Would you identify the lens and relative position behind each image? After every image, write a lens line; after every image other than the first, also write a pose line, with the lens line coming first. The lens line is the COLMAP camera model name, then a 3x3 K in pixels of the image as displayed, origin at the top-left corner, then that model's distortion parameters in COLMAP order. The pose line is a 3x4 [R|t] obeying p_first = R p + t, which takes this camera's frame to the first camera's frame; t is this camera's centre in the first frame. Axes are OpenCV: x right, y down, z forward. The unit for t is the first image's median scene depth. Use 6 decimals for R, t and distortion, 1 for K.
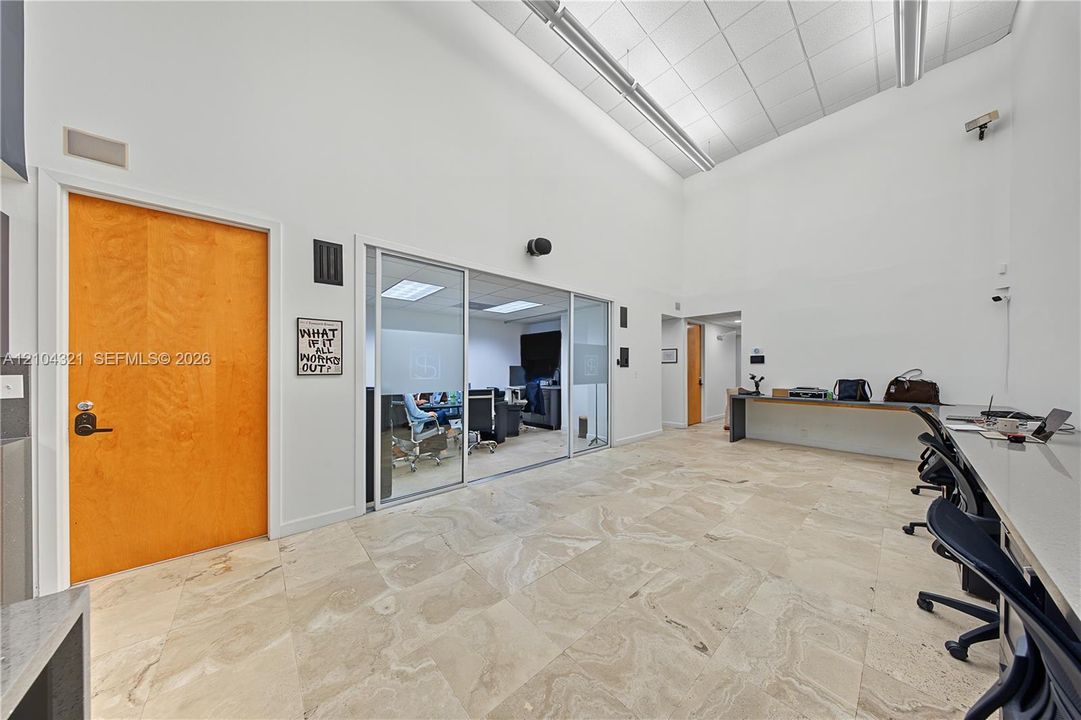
lens RADIAL K [[322.9, 0, 540.5], [0, 322.9, 360.0], [0, 0, 1]] dist [-0.000110, -0.000001]
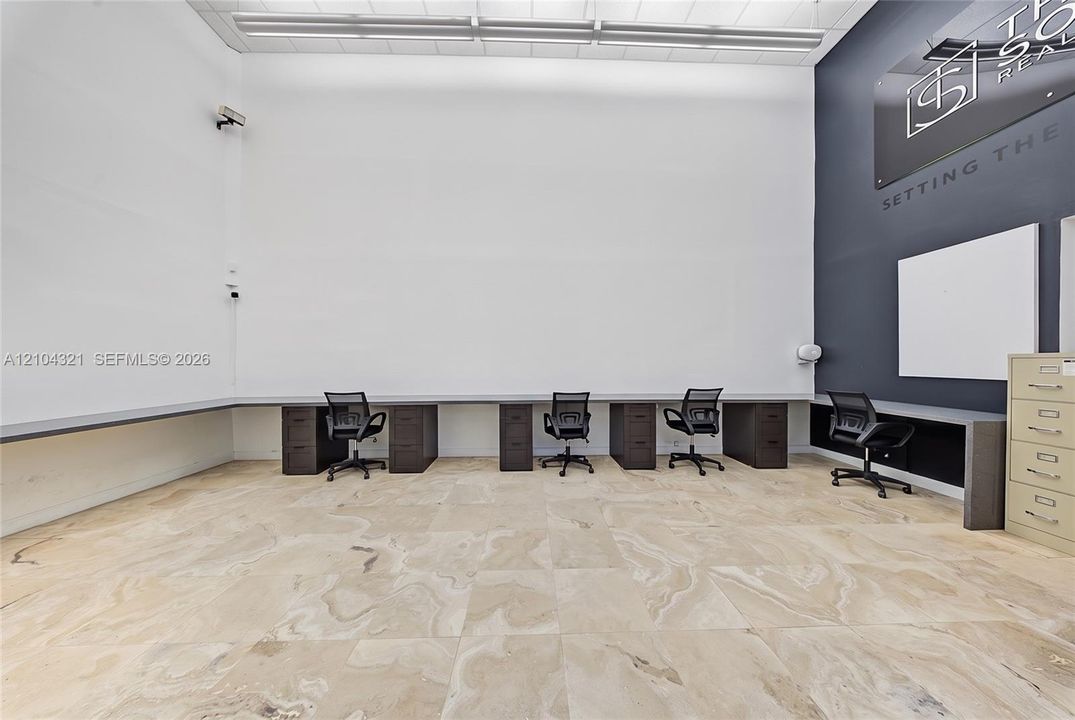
lens RADIAL K [[325.6, 0, 538.8], [0, 325.6, 359.2], [0, 0, 1]] dist [-0.000346, -0.000003]
pose [[-0.773451, 0.003301, 0.633848, -0.003382], [-0.015878, 0.999572, -0.024581, 0.054710], [-0.633657, -0.029077, -0.773067, 1.810685]]
